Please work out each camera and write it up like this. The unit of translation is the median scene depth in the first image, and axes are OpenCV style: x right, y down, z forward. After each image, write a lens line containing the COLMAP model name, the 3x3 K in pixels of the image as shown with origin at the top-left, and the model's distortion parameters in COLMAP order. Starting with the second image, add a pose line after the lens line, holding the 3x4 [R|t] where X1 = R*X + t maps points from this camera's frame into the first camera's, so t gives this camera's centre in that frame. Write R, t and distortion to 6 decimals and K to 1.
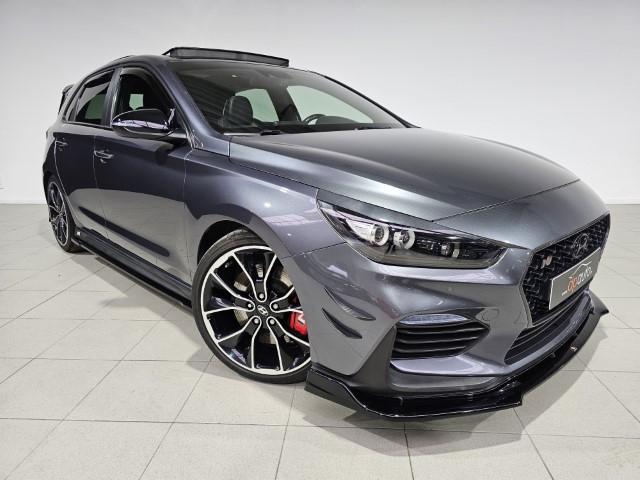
lens RADIAL K [[430.5, 0, 320.7], [0, 430.5, 239.4], [0, 0, 1]] dist [0.006258, 0.002463]
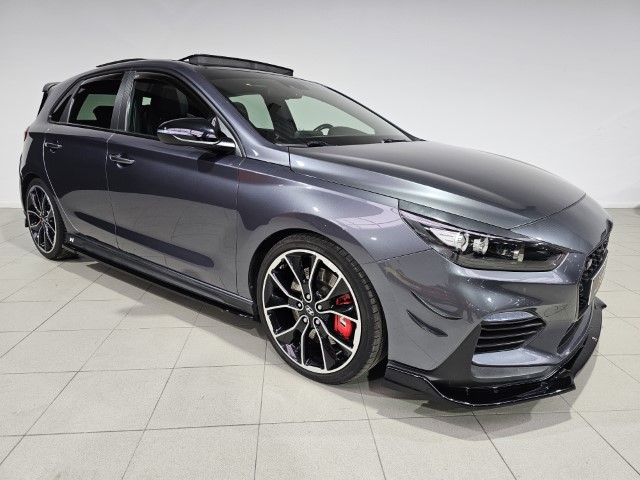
lens RADIAL K [[429.8, 0, 320.1], [0, 429.8, 237.6], [0, 0, 1]] dist [0.007823, 0.000330]
pose [[0.990104, -0.005787, 0.140218, -0.255022], [0.007391, 0.999913, -0.010923, -0.008424], [-0.140143, 0.011851, 0.990060, -0.034134]]
